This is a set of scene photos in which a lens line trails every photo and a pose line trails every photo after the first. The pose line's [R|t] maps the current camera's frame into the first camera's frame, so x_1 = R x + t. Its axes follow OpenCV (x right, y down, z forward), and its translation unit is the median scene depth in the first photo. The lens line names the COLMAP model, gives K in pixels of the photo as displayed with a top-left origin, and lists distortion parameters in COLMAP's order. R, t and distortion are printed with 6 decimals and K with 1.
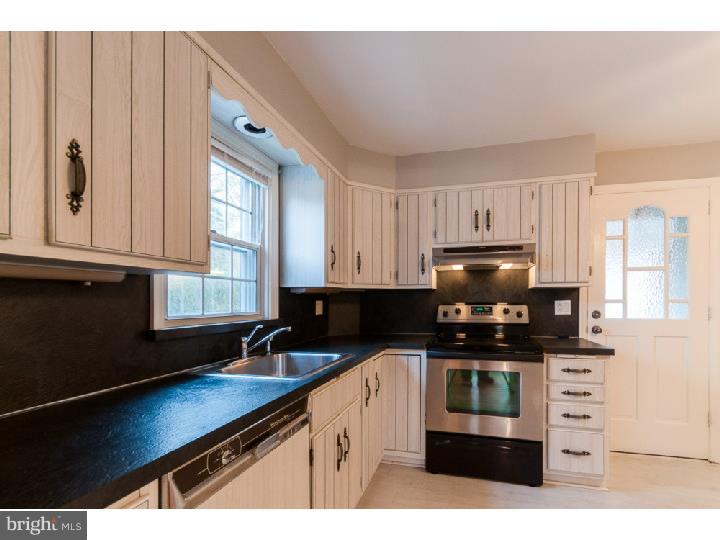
lens RADIAL K [[320.0, 0, 395.9], [0, 320.0, 308.7], [0, 0, 1]] dist [0.009239, -0.001212]
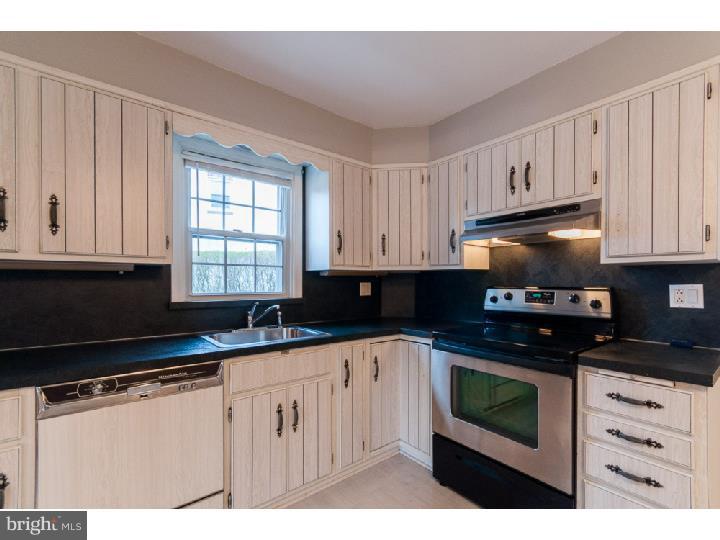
lens RADIAL K [[320.0, 0, 381.4], [0, 320.0, 288.6], [0, 0, 1]] dist [0.009239, -0.001212]
pose [[0.802881, 0.016877, -0.595901, 0.497225], [-0.018472, 0.999823, 0.003428, -0.011218], [0.595854, 0.008255, 0.803051, 0.207364]]
